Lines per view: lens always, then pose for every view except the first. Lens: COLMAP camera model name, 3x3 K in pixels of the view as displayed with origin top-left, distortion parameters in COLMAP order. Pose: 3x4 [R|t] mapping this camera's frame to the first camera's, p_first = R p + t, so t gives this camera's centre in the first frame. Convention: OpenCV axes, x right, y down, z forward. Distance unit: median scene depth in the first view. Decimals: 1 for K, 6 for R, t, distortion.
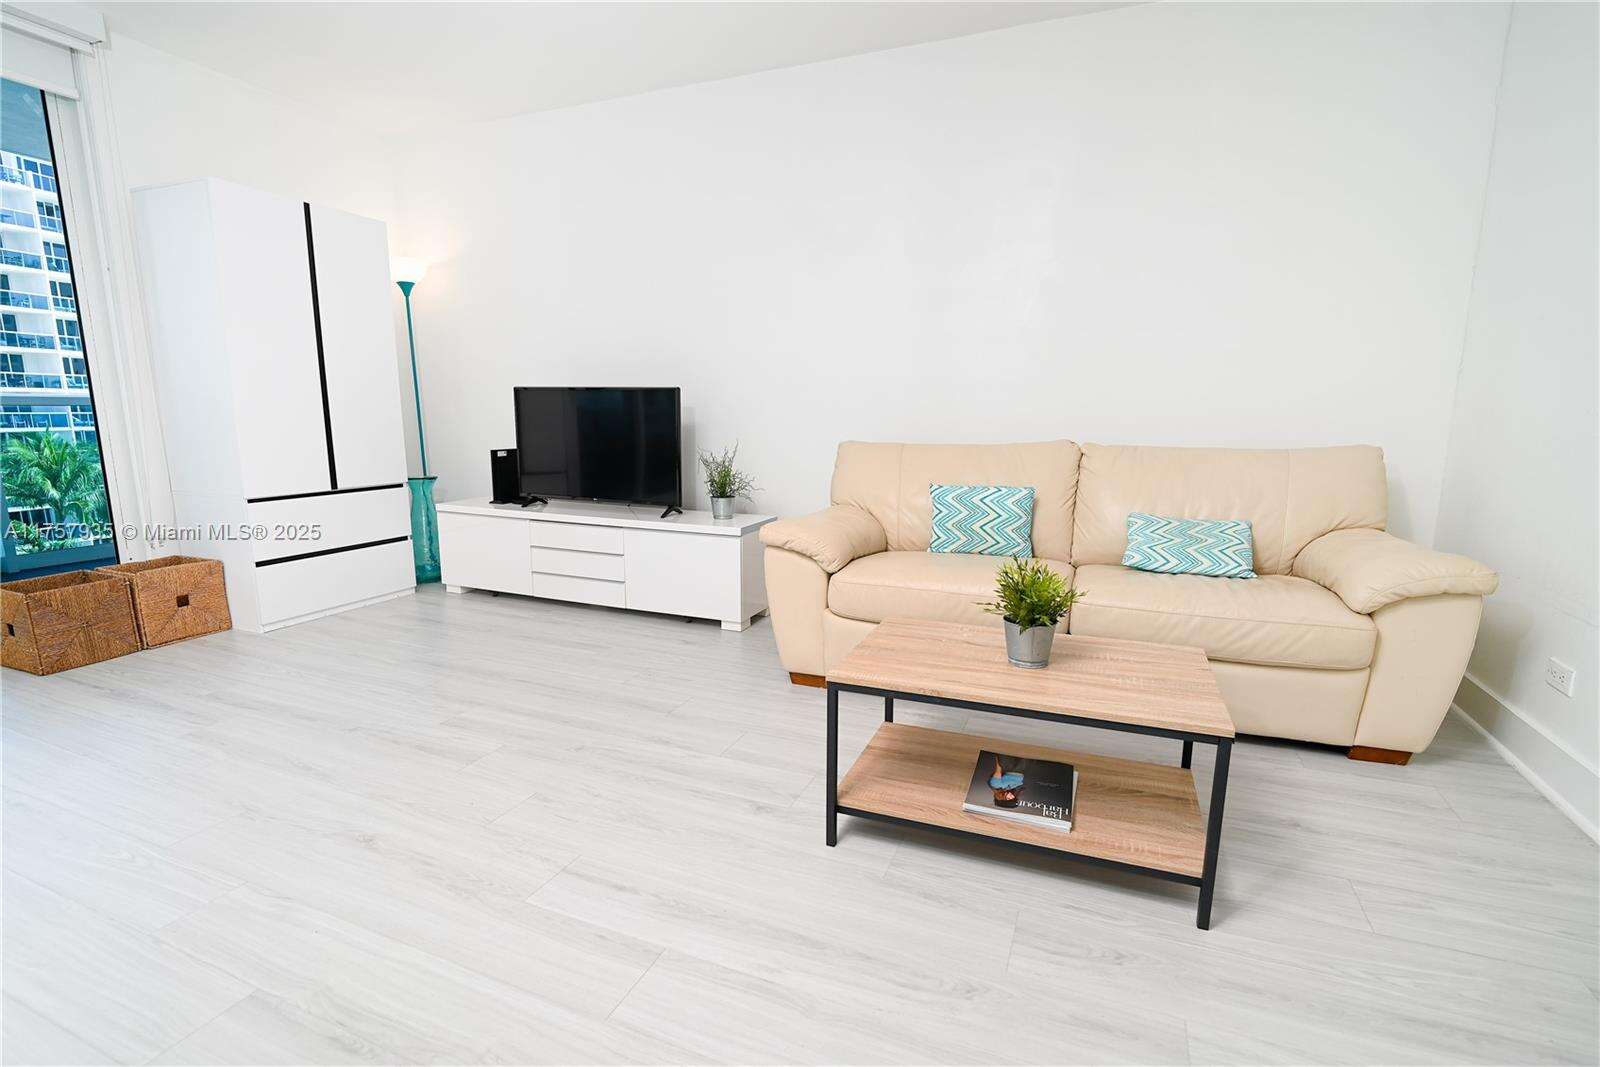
lens RADIAL K [[739.8, 0, 804.2], [0, 739.8, 545.2], [0, 0, 1]] dist [-0.007086, -0.002348]
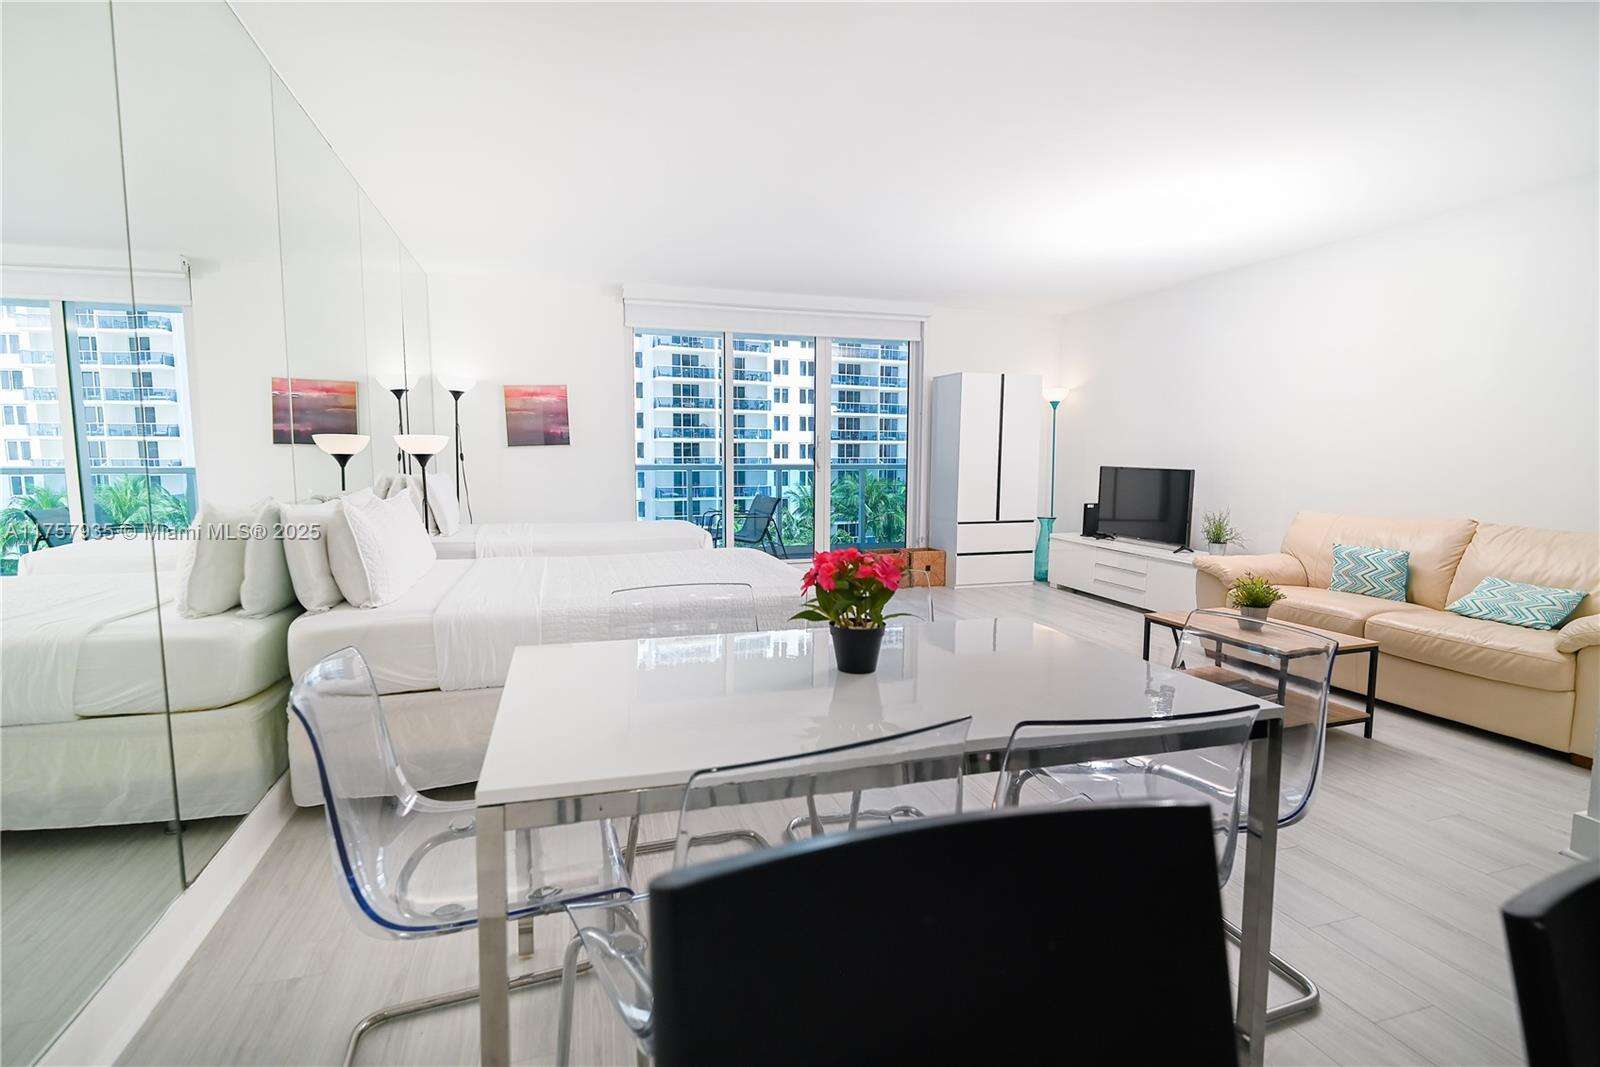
lens RADIAL K [[739.8, 0, 806.5], [0, 739.8, 558.1], [0, 0, 1]] dist [-0.007086, -0.002348]
pose [[0.642517, 0.103411, -0.759262, 0.479037], [-0.134263, 0.990716, 0.021316, 0.043237], [0.754417, 0.088245, 0.650436, -0.571334]]
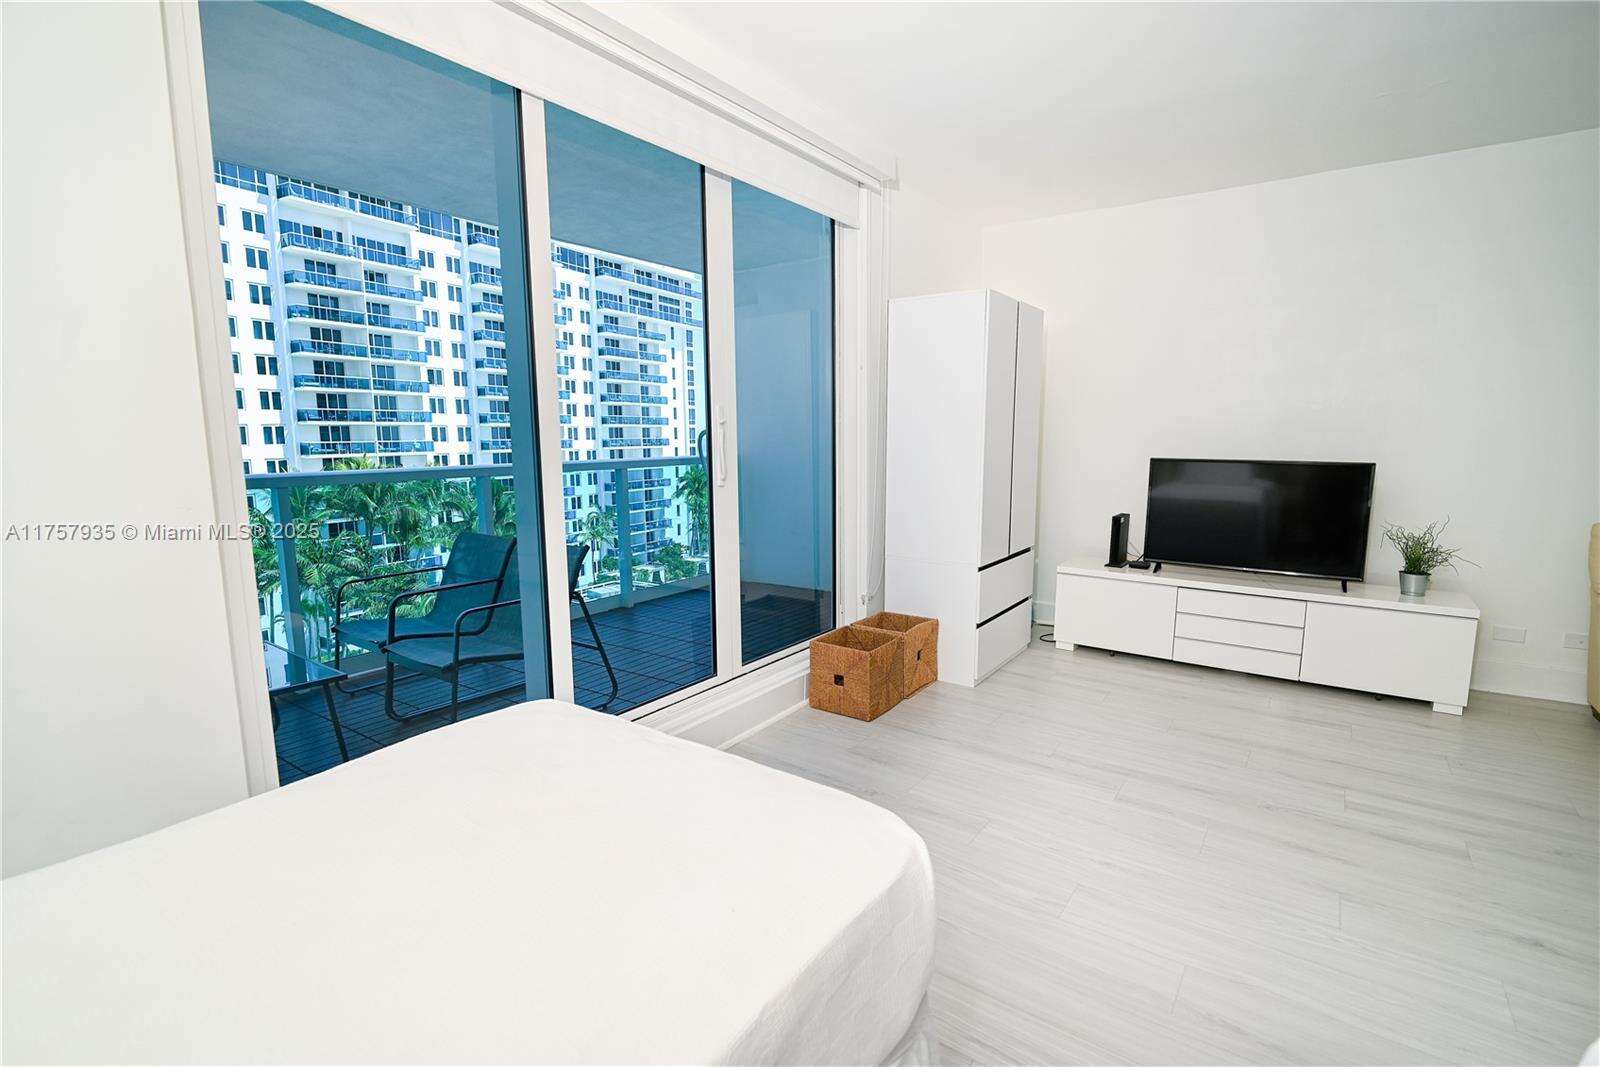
lens RADIAL K [[739.8, 0, 796.7], [0, 739.8, 540.4], [0, 0, 1]] dist [-0.007086, -0.002348]
pose [[0.969274, 0.022928, -0.244913, -0.657169], [-0.031139, 0.999073, -0.029709, -0.053189], [0.244005, 0.036423, 0.969090, -0.135326]]
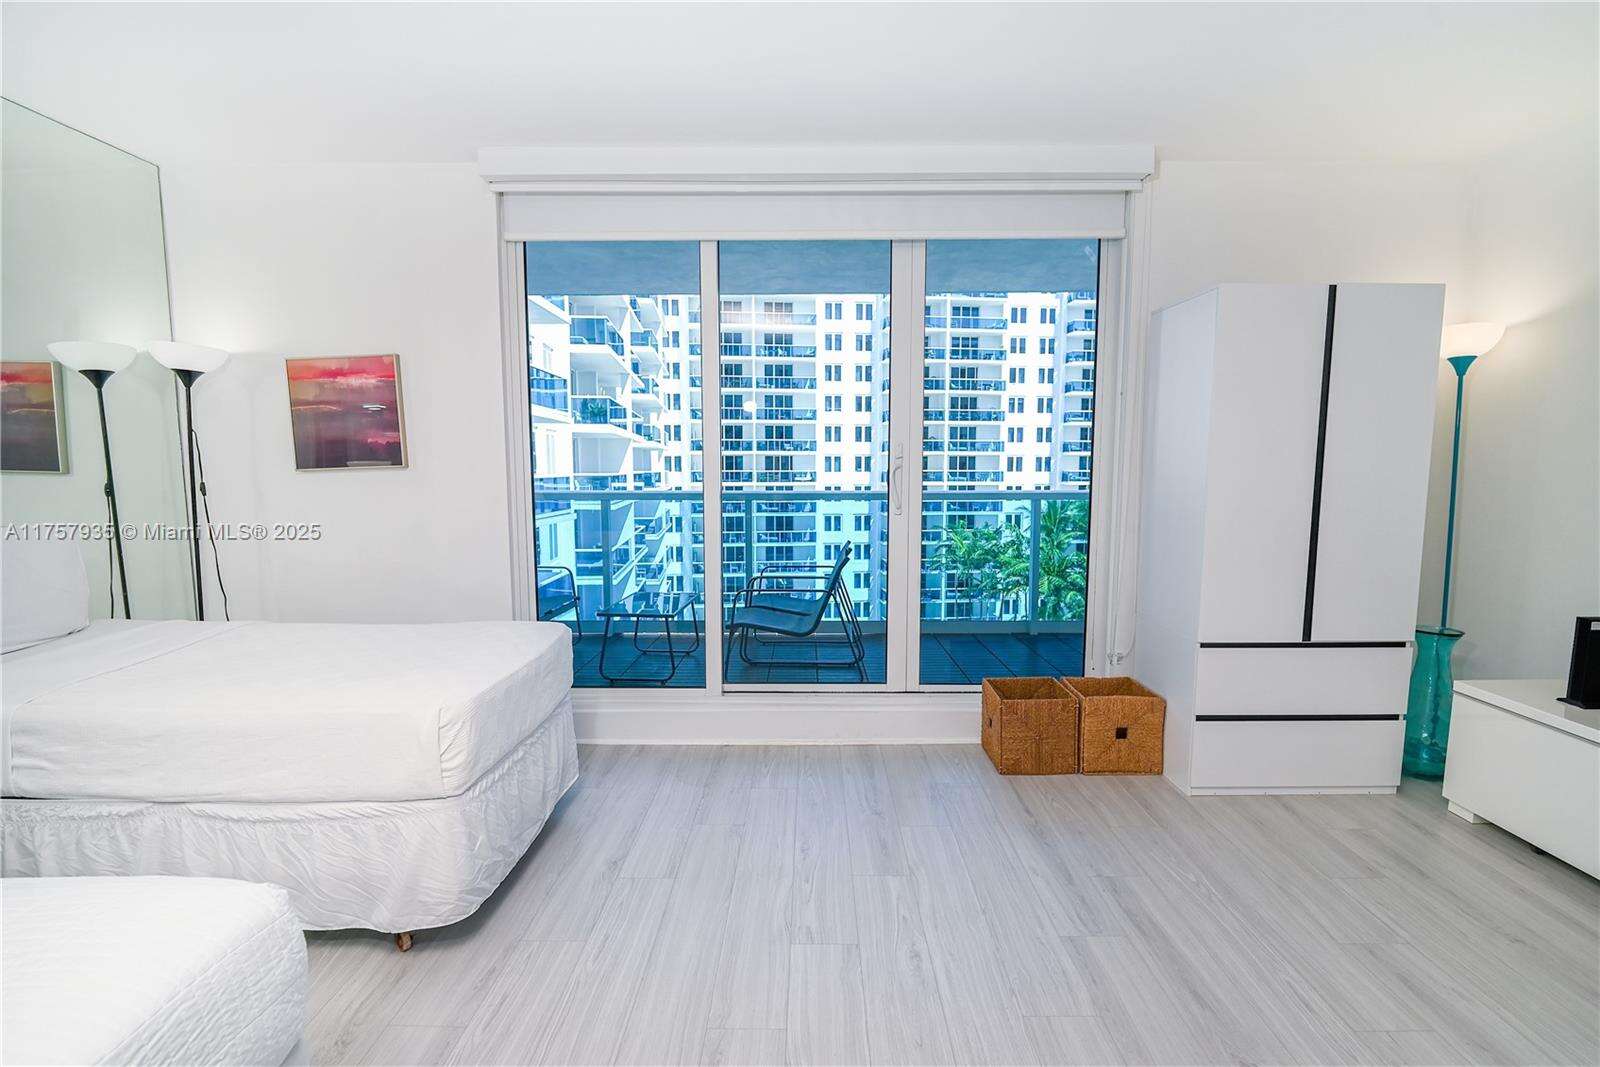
lens RADIAL K [[739.8, 0, 803.2], [0, 739.8, 544.5], [0, 0, 1]] dist [-0.007086, -0.002348]
pose [[0.368773, 0.091576, -0.924997, -0.117694], [-0.161071, 0.986376, 0.033438, -0.113942], [0.915457, 0.136660, 0.378500, 0.198010]]
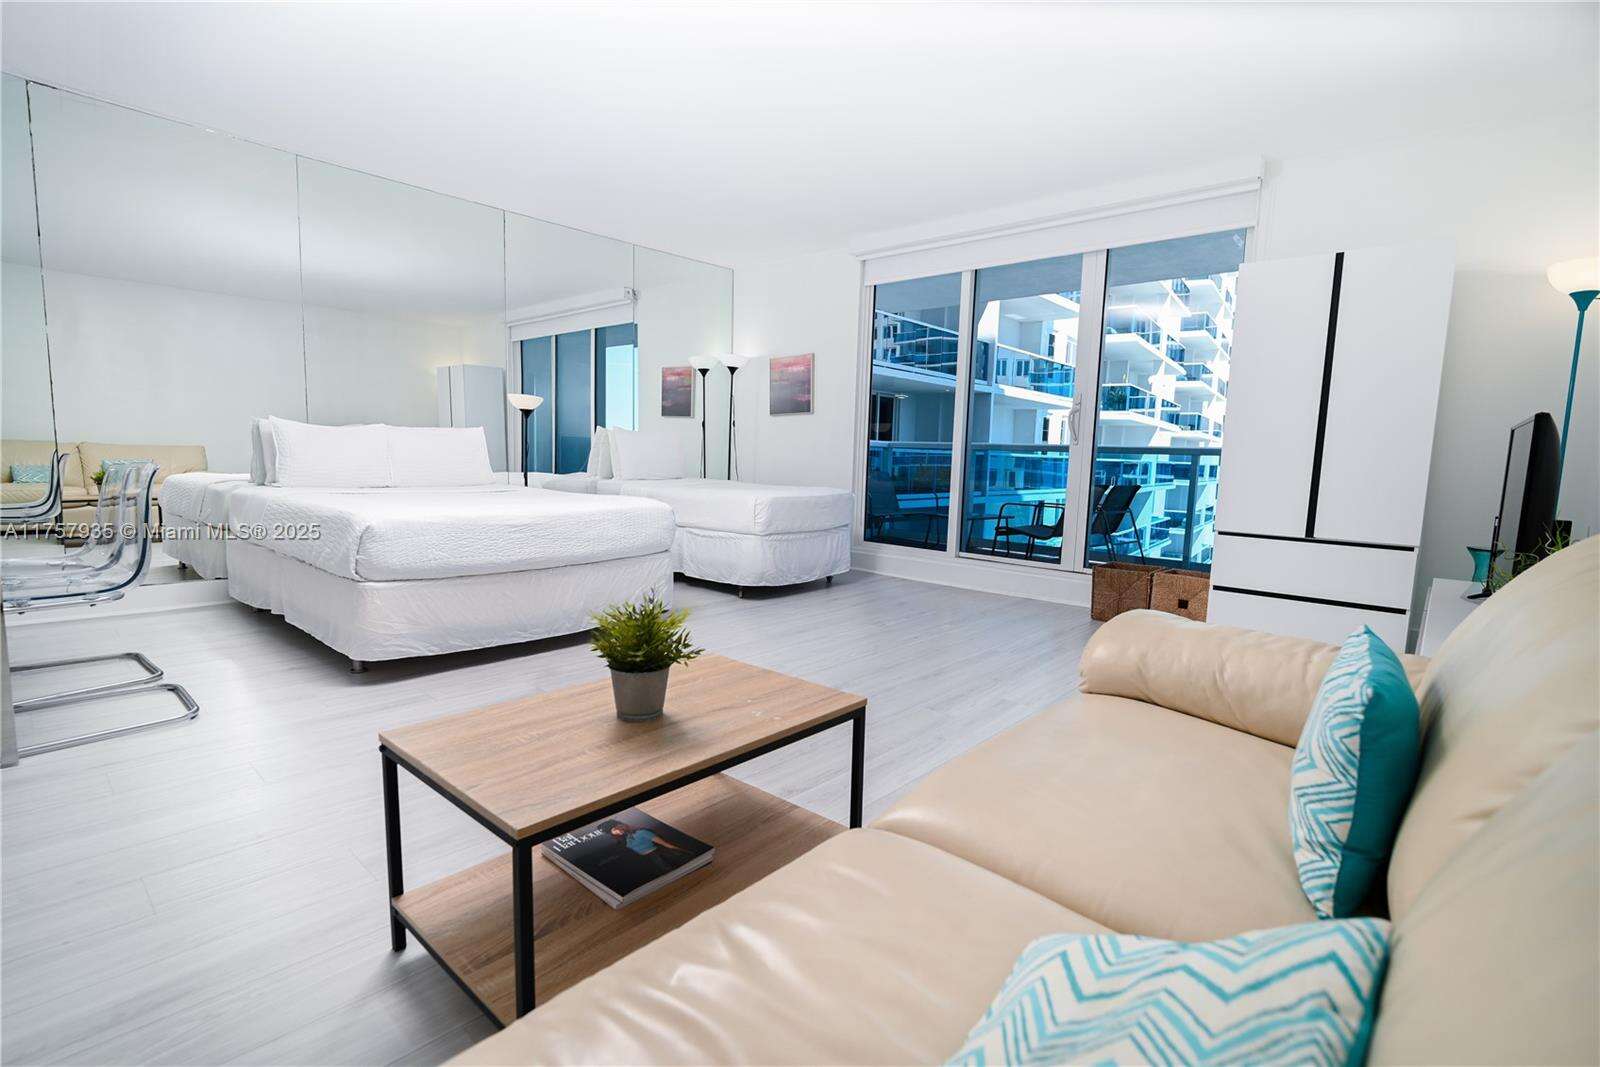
lens RADIAL K [[739.8, 0, 812.3], [0, 739.8, 541.9], [0, 0, 1]] dist [-0.007086, -0.002348]
pose [[-0.332120, 0.097923, -0.938140, 0.484102], [-0.197401, 0.965356, 0.170648, -0.103543], [0.922350, 0.241865, -0.301284, 0.664347]]
